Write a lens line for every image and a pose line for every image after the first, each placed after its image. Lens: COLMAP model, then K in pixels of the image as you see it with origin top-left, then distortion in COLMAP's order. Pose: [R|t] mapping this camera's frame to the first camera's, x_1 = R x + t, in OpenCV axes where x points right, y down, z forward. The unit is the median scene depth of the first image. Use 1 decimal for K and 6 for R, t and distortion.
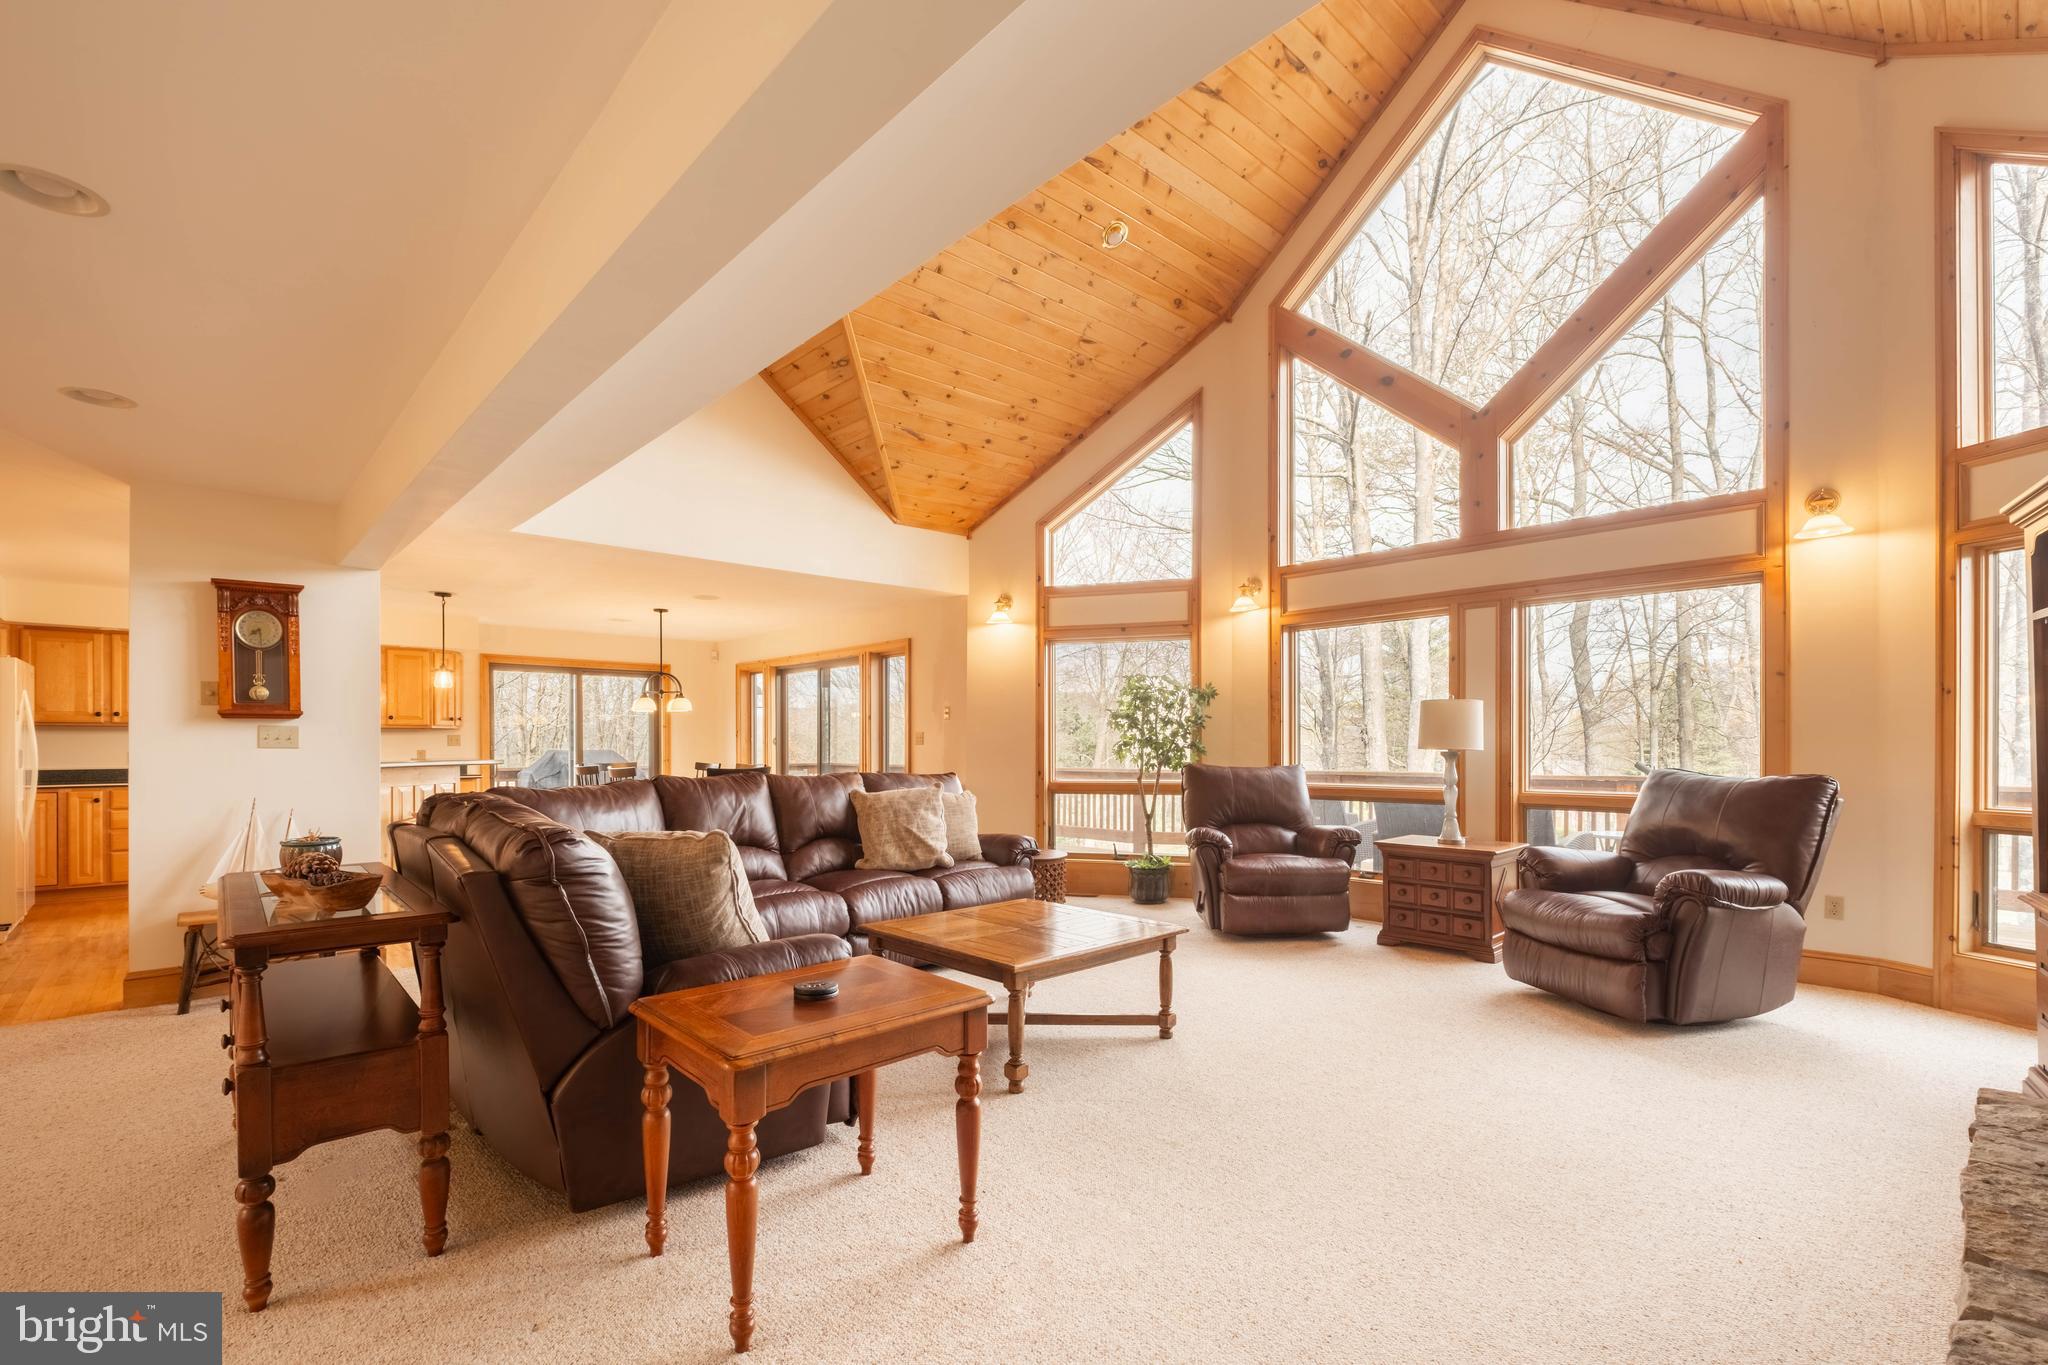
lens RADIAL K [[910.0, 0, 1018.1], [0, 910.0, 742.6], [0, 0, 1]] dist [-0.000189, -0.000085]
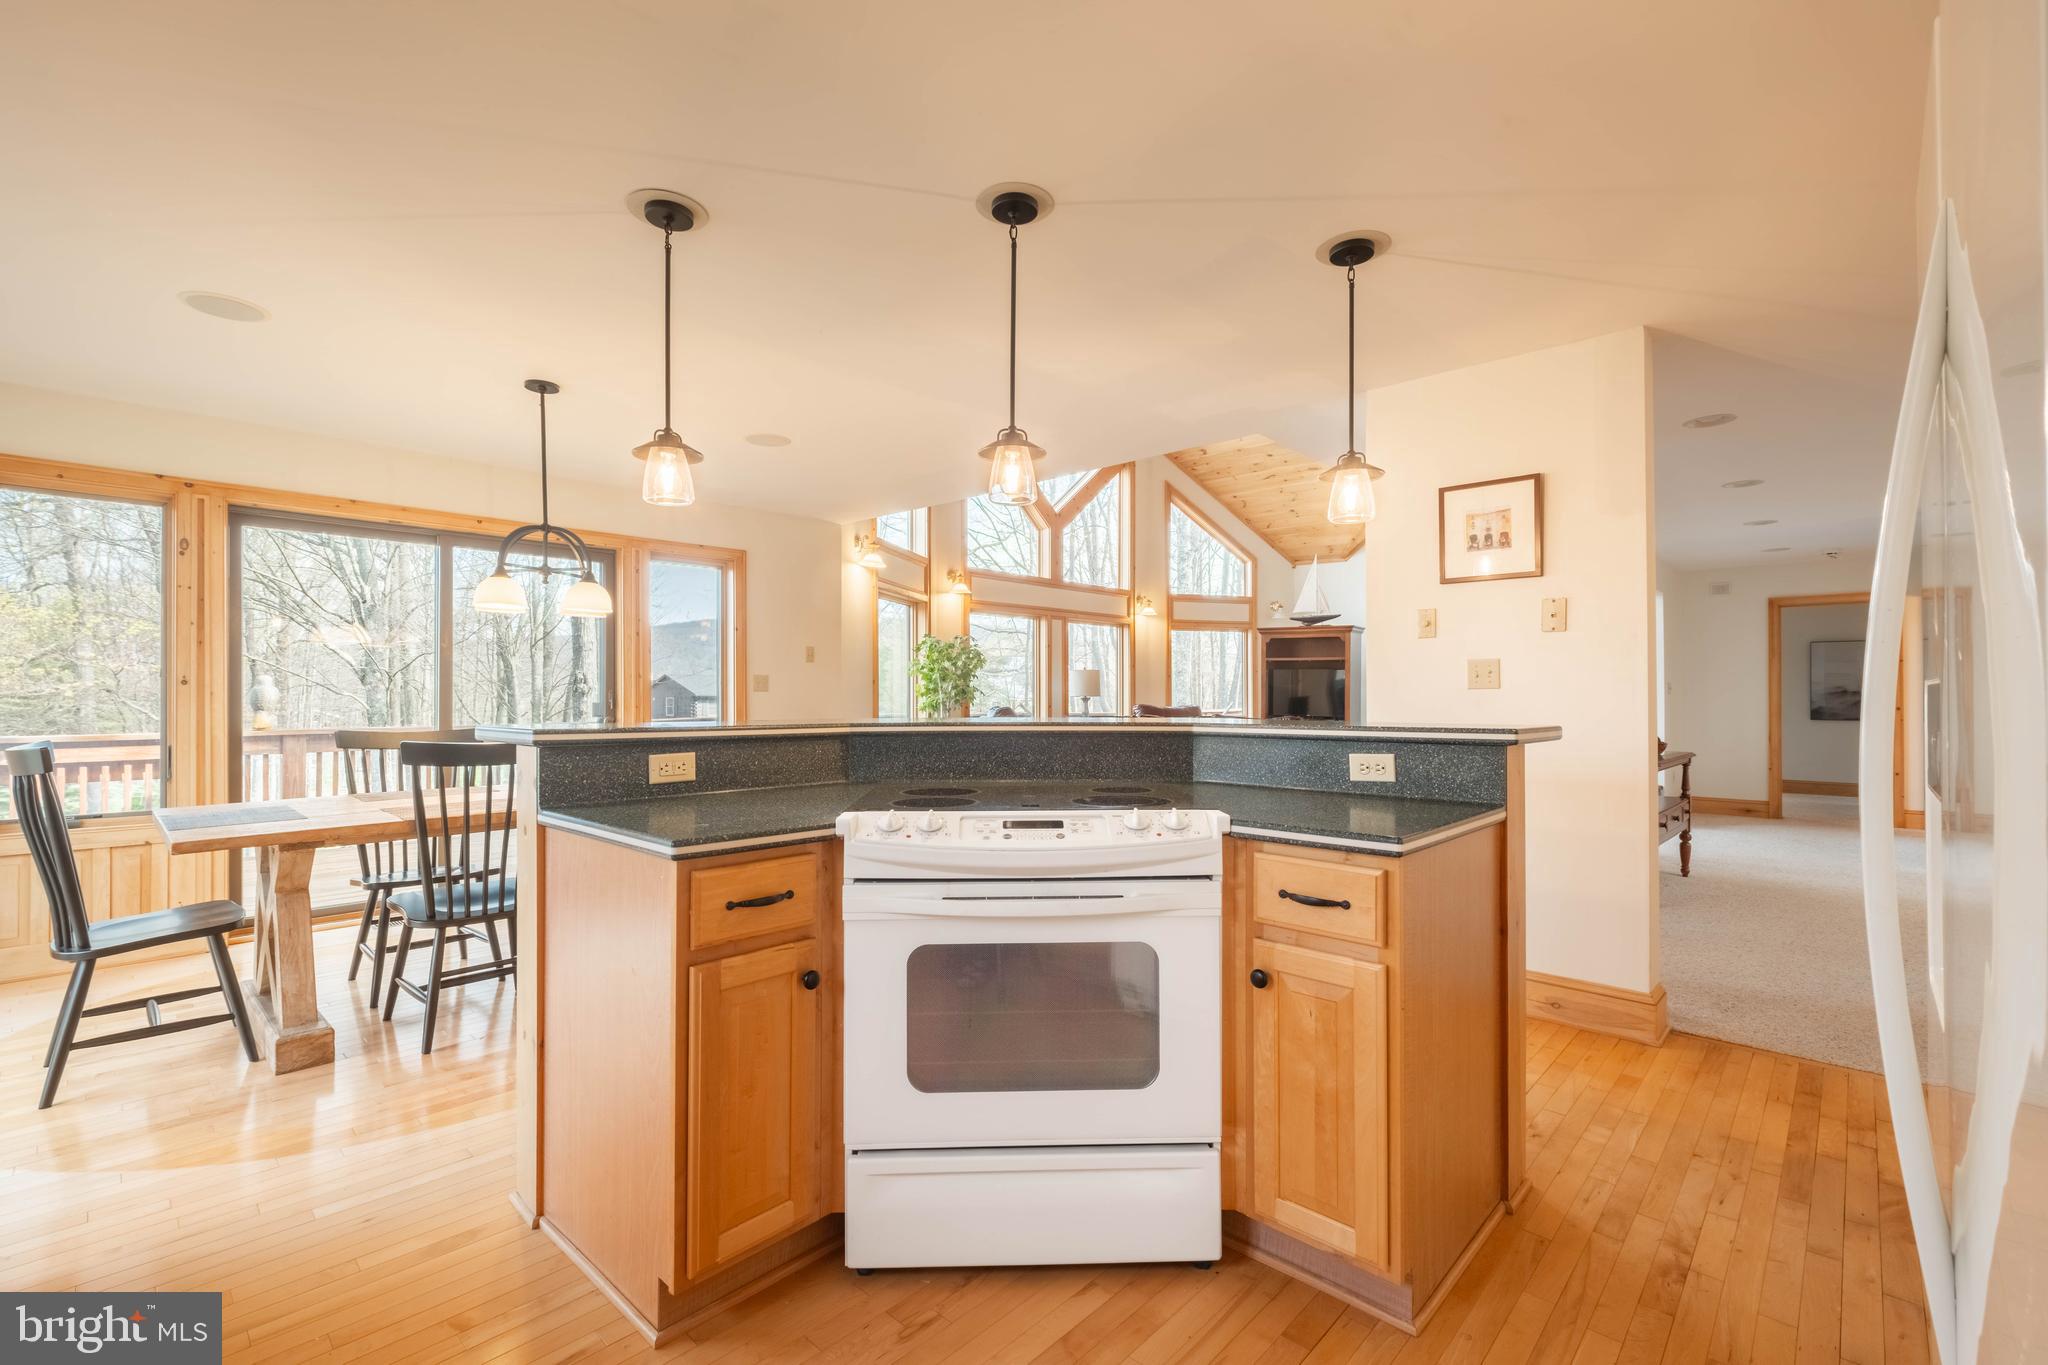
lens RADIAL K [[883.8, 0, 1022.5], [0, 883.8, 692.7], [0, 0, 1]] dist [-0.002165, -0.000261]
pose [[-0.071496, 0.006493, 0.997420, -1.073184], [-0.002182, 0.999975, -0.006666, 0.009898], [-0.997439, -0.002653, -0.071480, 1.011292]]
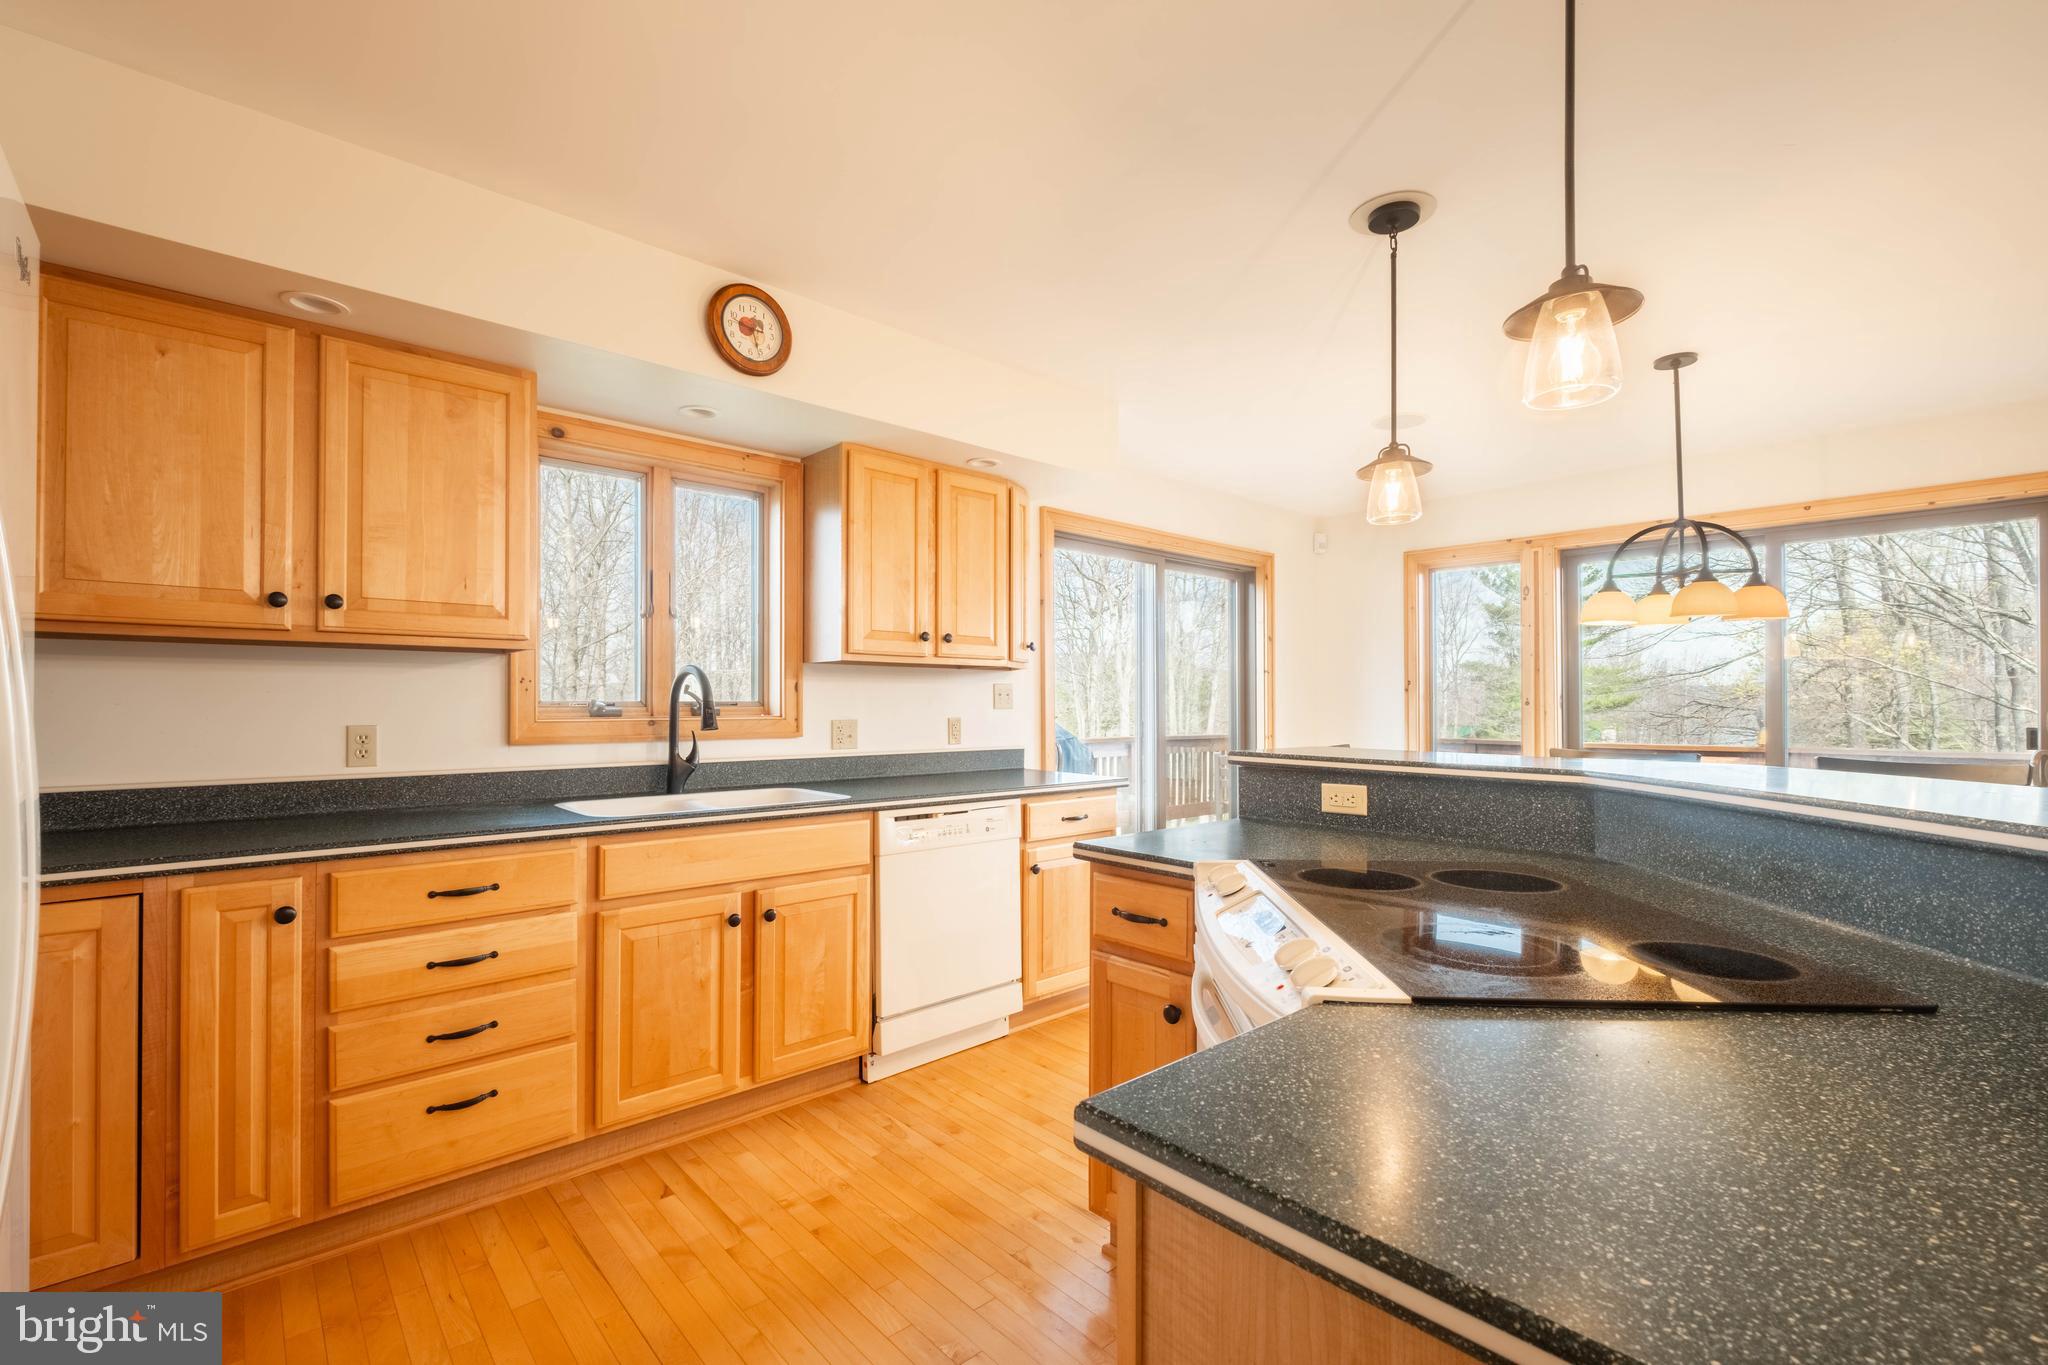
lens RADIAL K [[888.6, 0, 1023.1], [0, 888.6, 694.1], [0, 0, 1]] dist [-0.001441, -0.000613]
pose [[0.999995, 0.001870, -0.002356, -0.853058], [-0.001897, 0.999933, -0.011437, 0.001652], [0.002335, 0.011442, 0.999932, 0.793309]]
